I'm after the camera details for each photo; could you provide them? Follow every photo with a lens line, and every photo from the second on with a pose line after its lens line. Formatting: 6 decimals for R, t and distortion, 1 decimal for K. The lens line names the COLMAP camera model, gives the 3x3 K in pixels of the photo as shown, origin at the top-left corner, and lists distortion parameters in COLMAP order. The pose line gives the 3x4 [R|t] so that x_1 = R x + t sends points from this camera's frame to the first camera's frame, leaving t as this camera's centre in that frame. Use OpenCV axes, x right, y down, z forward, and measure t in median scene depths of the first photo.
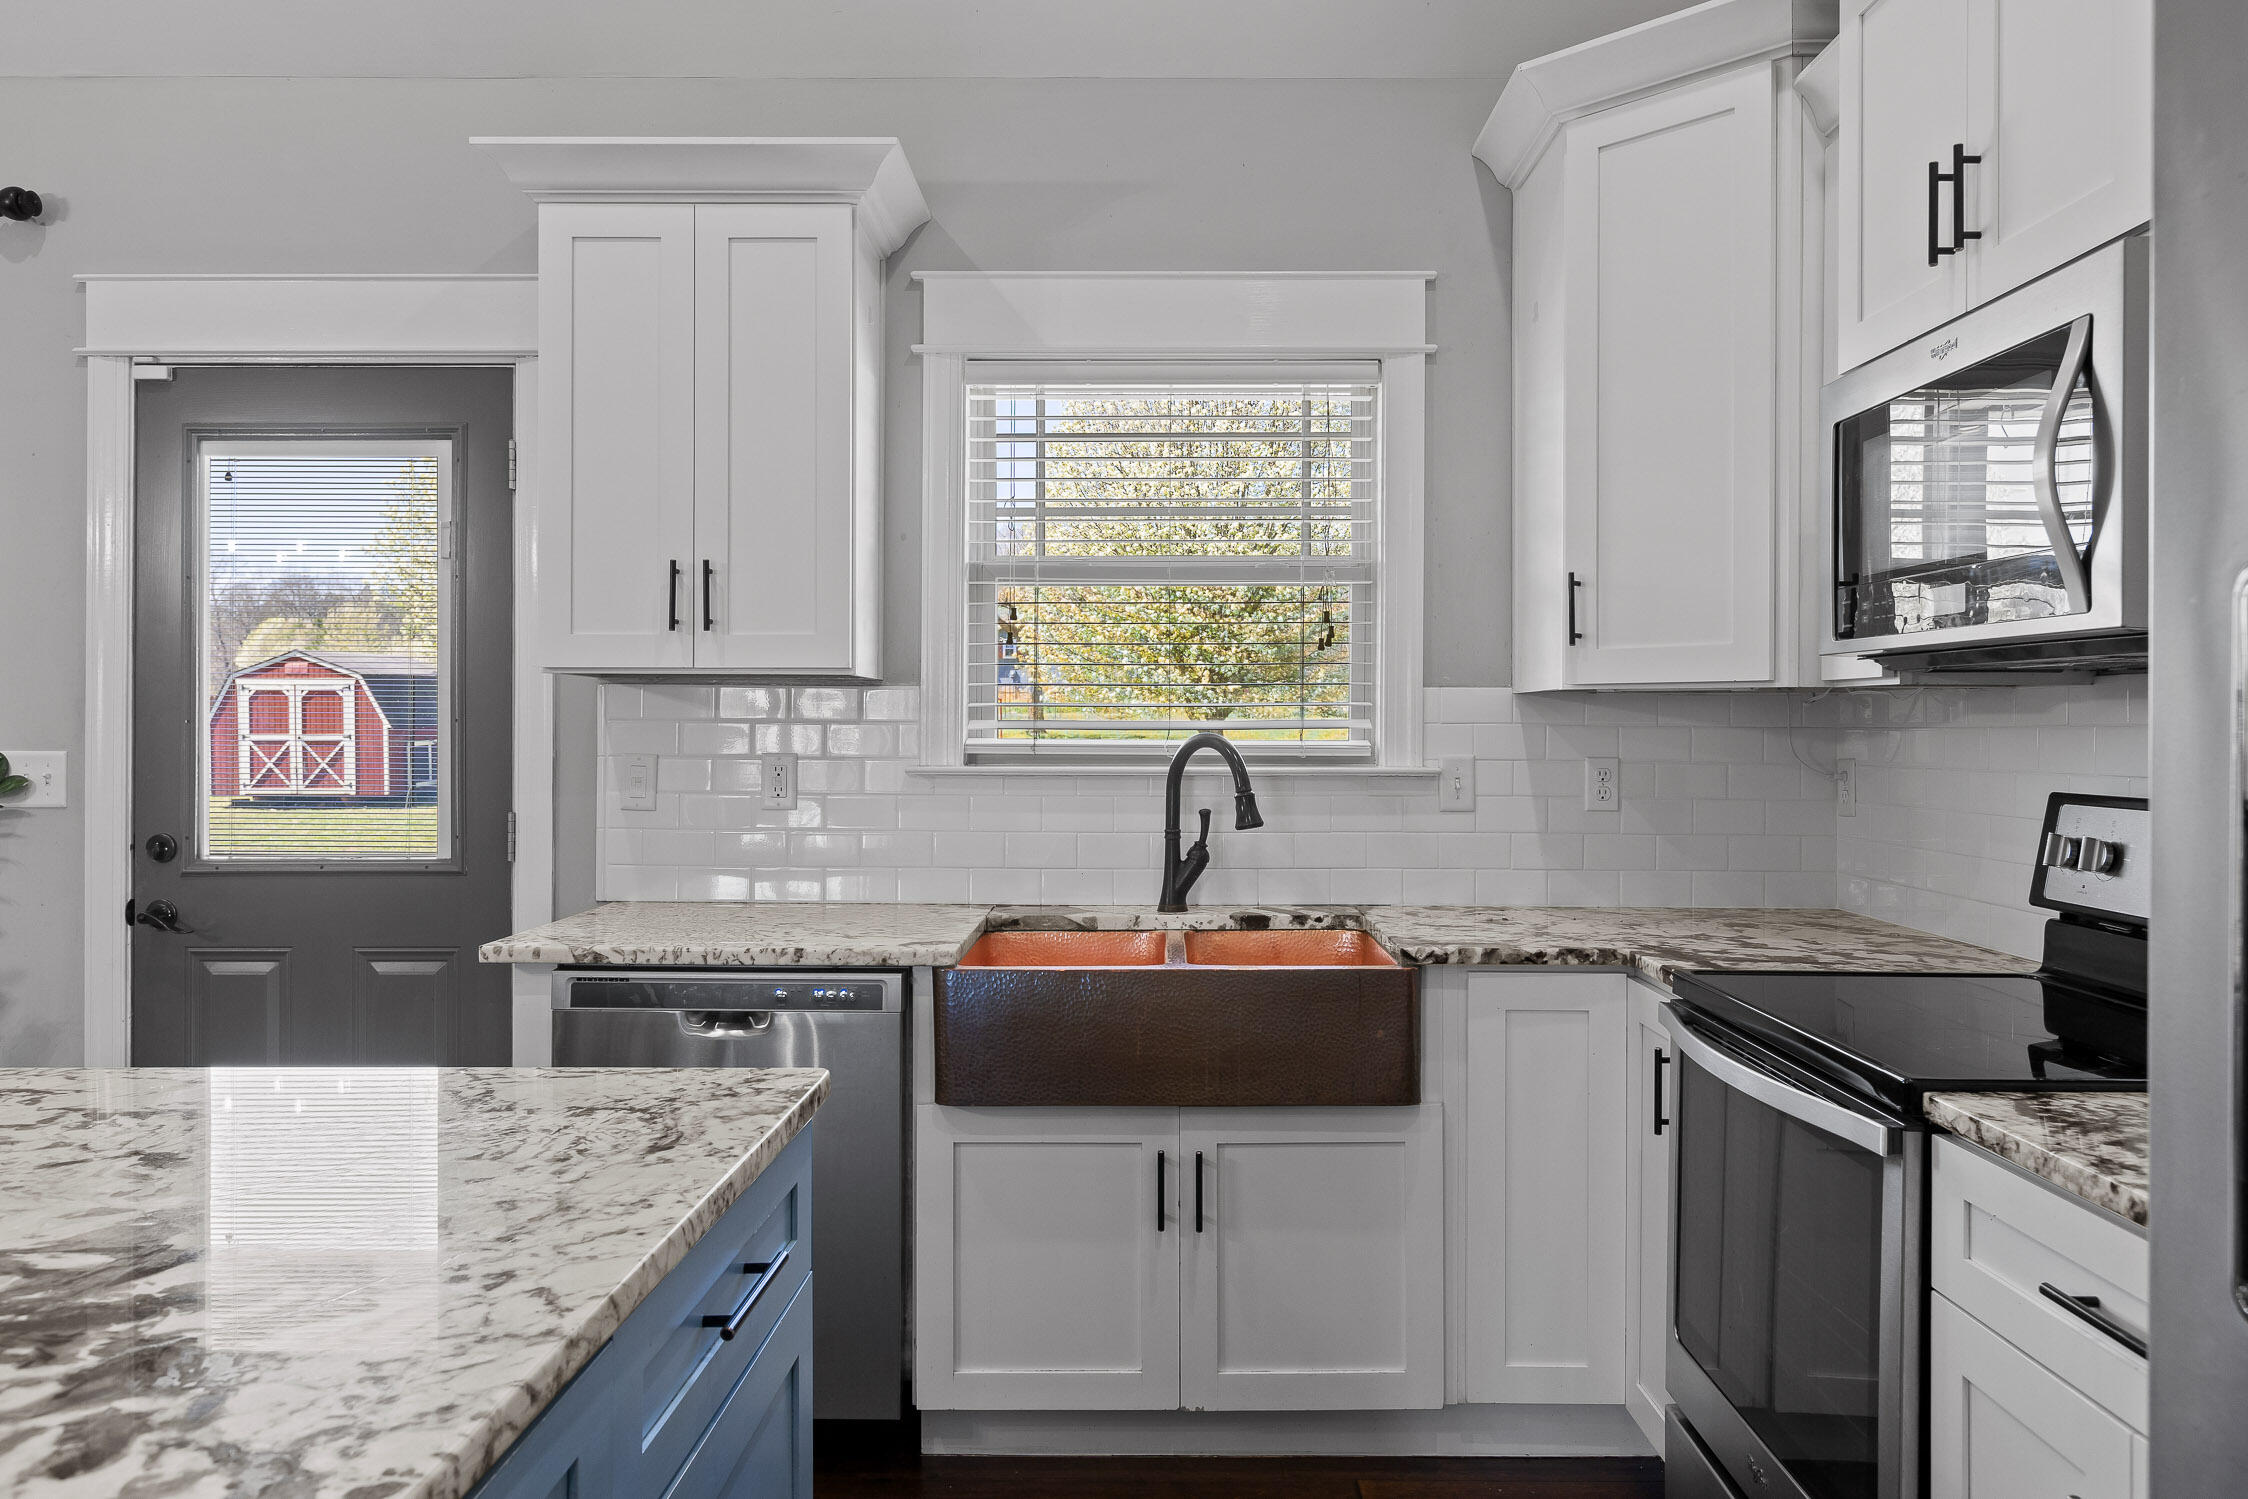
lens RADIAL K [[1579.1, 0, 1165.1], [0, 1579.1, 712.0], [0, 0, 1]] dist [0.005662, -0.013232]
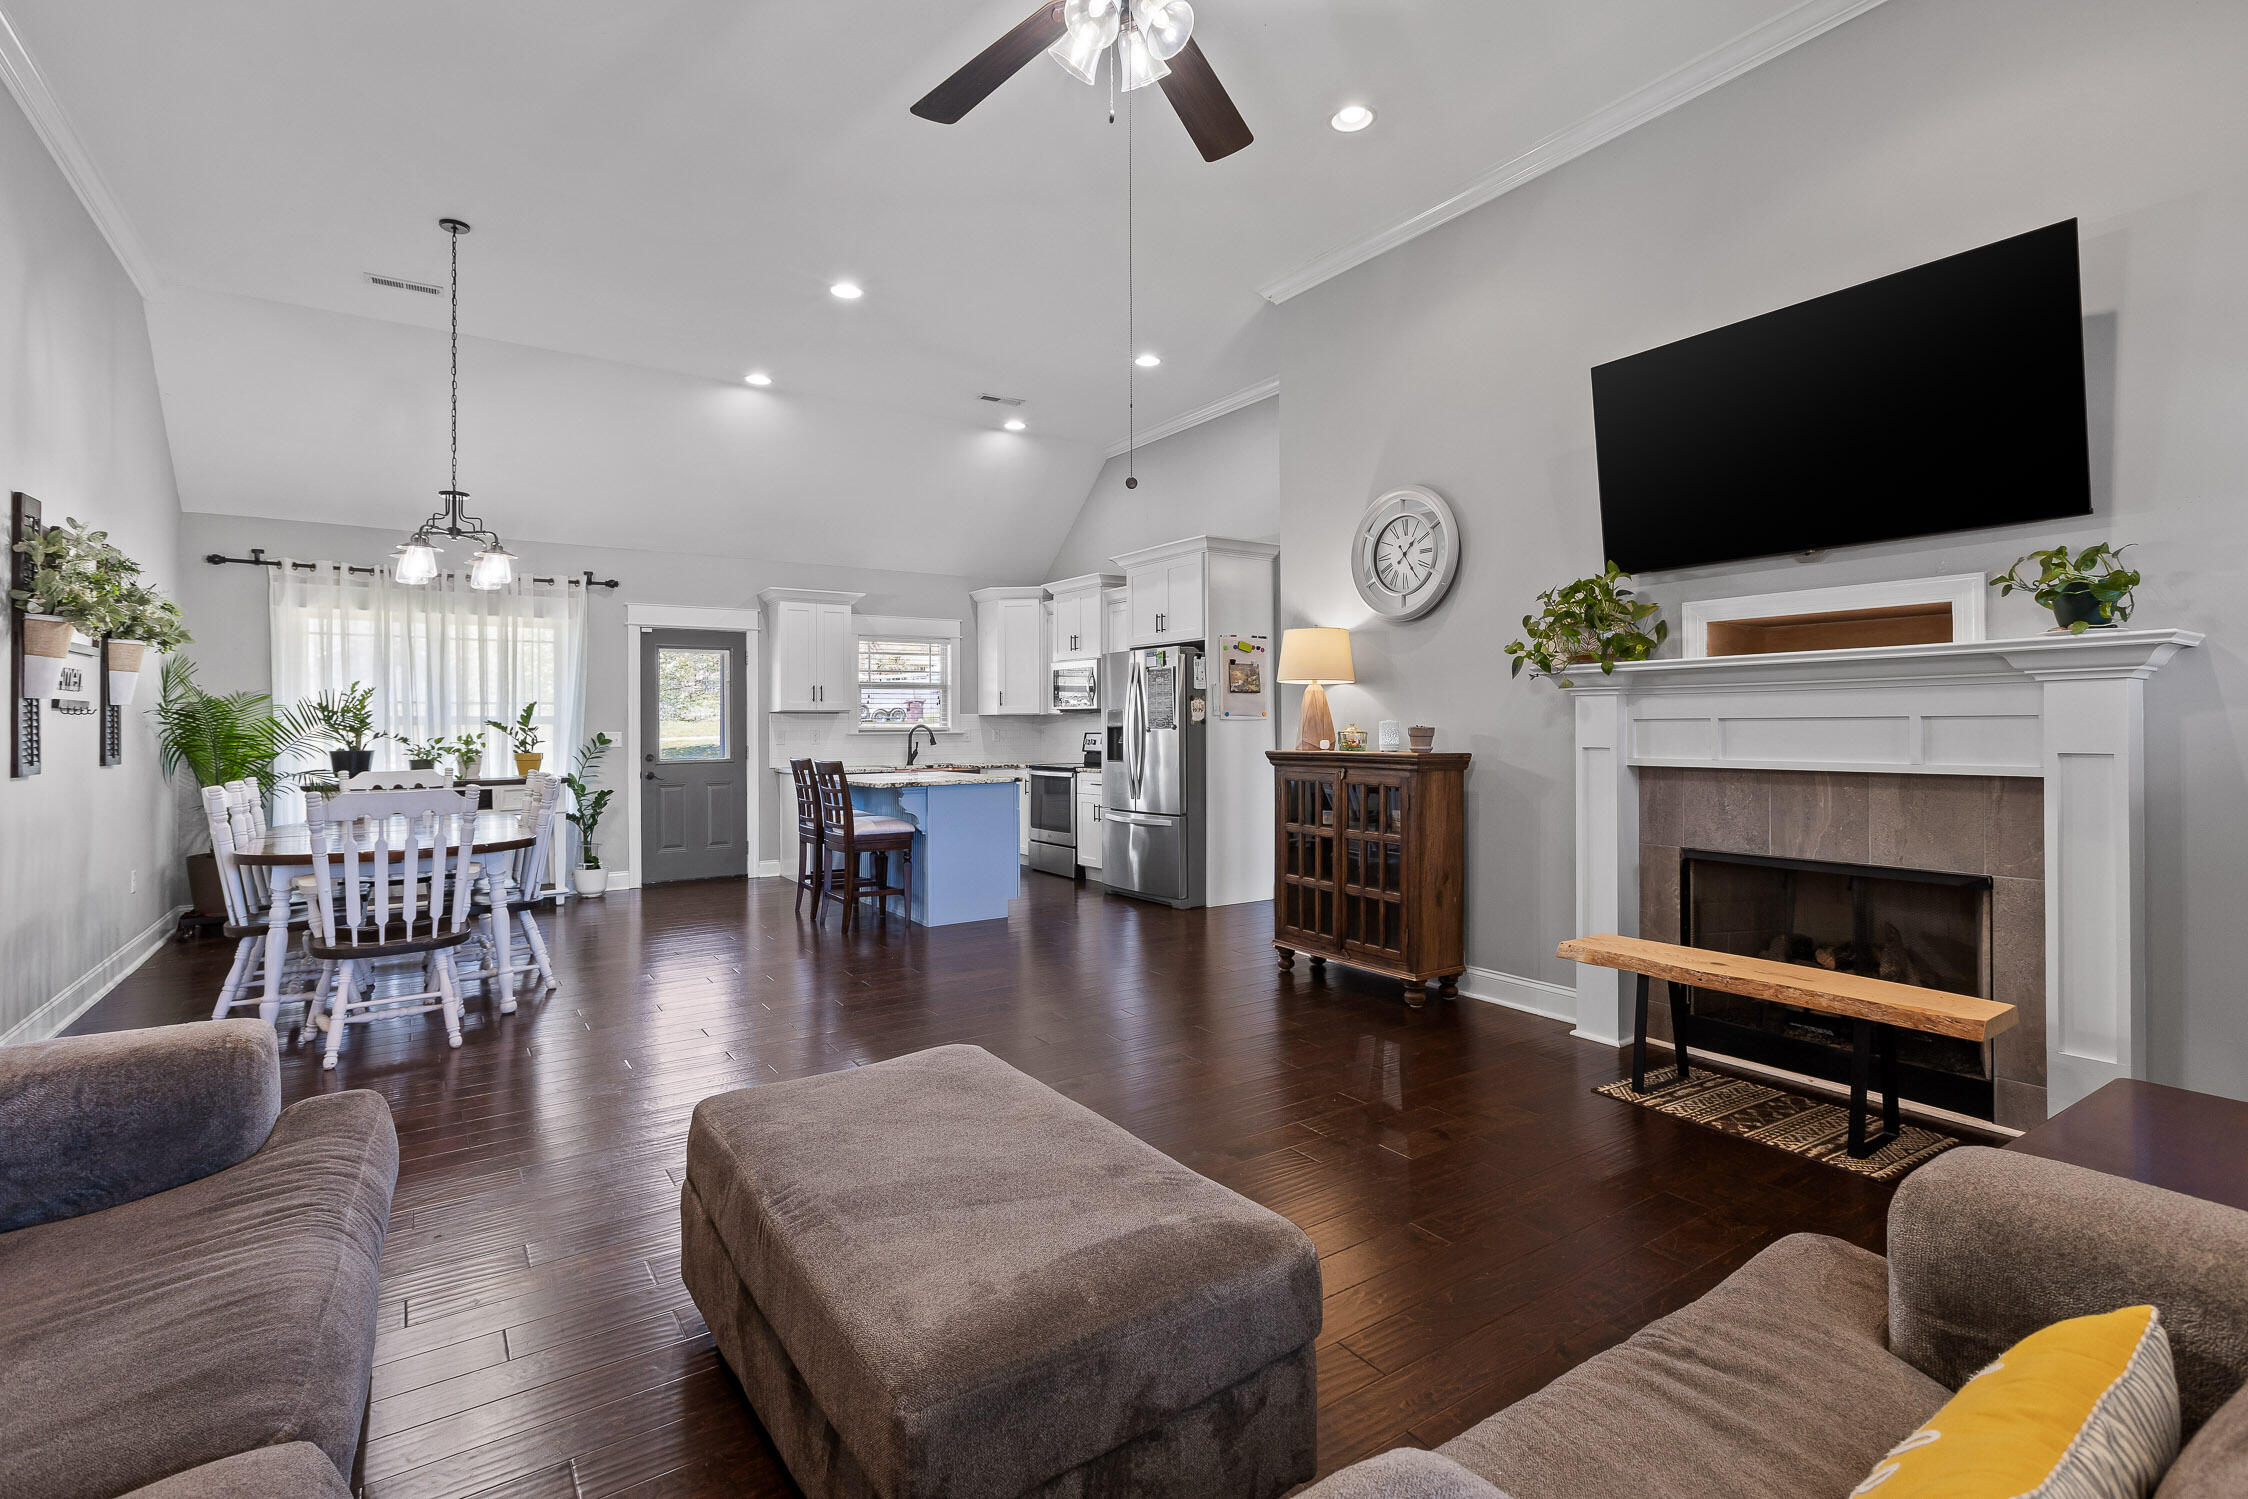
lens RADIAL K [[1025.8, 0, 1126.7], [0, 1025.8, 720.4], [0, 0, 1]] dist [-0.002954, 0.002304]
pose [[0.824533, -0.005716, 0.565785, -1.133834], [0.003437, 0.999981, 0.005094, -0.009988], [-0.565804, -0.002256, 0.824537, -1.724172]]
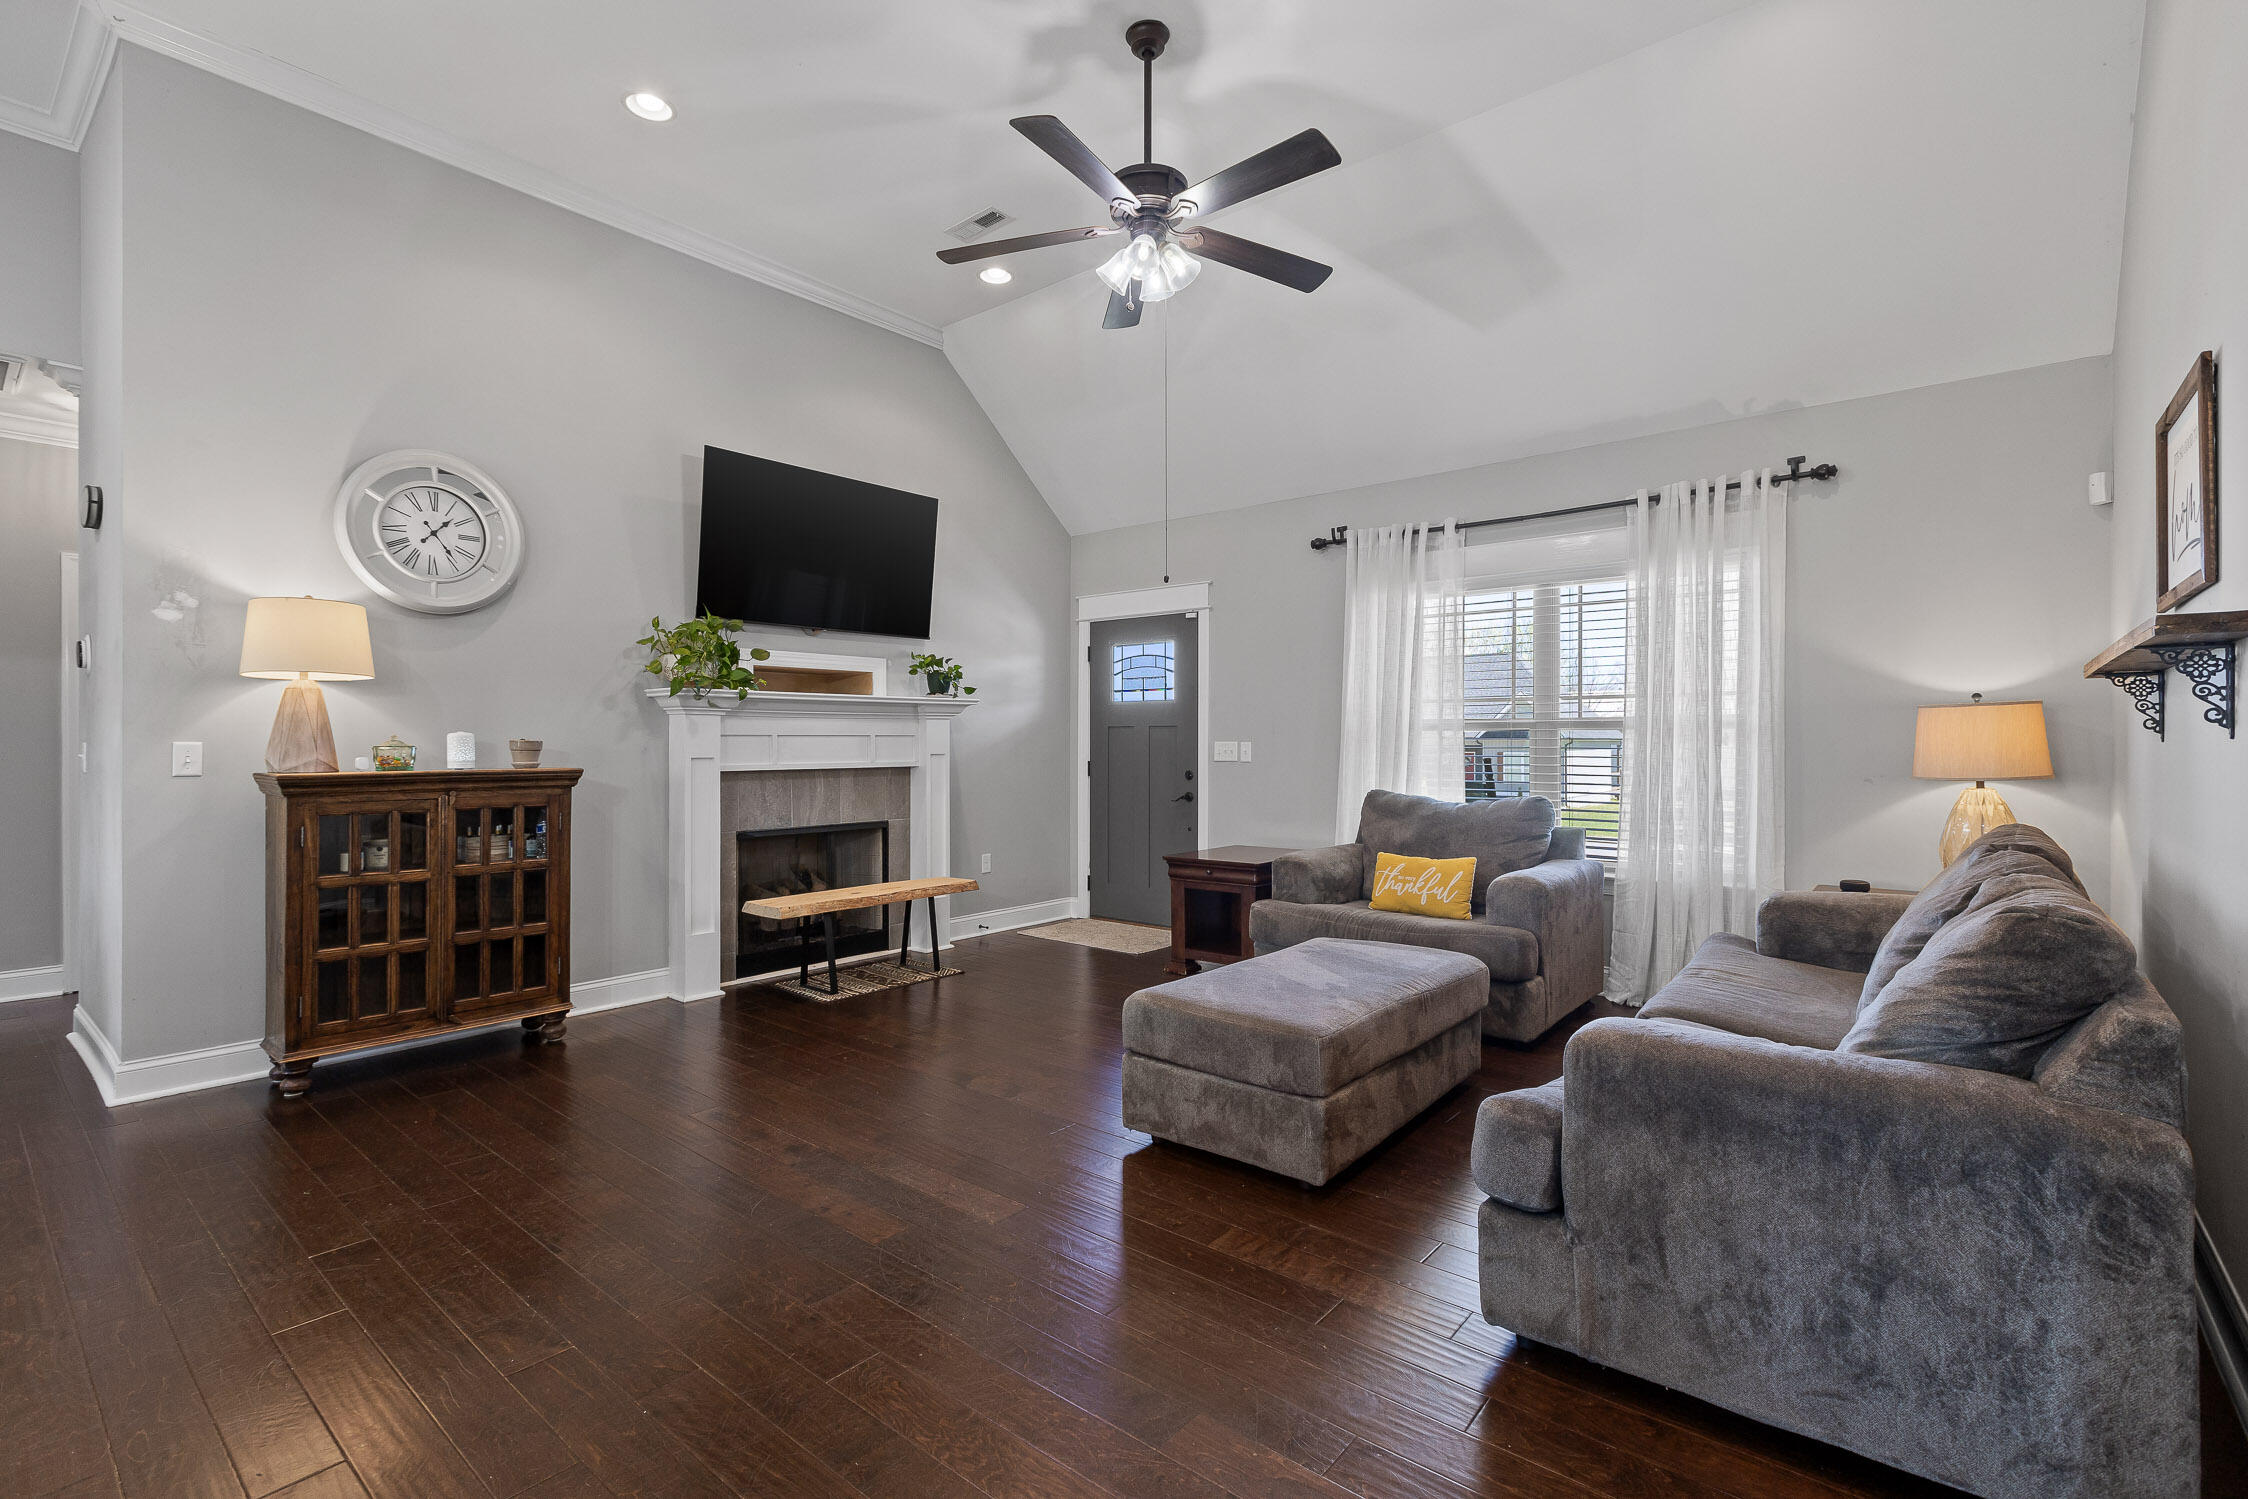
lens RADIAL K [[1025.8, 0, 1139.9], [0, 1025.8, 737.3], [0, 0, 1]] dist [-0.002954, 0.002304]
pose [[-0.777327, 0.000055, 0.629097, -1.417948], [-0.007790, 0.999922, -0.009712, 0.011531], [-0.629049, -0.012450, -0.777266, -0.209710]]
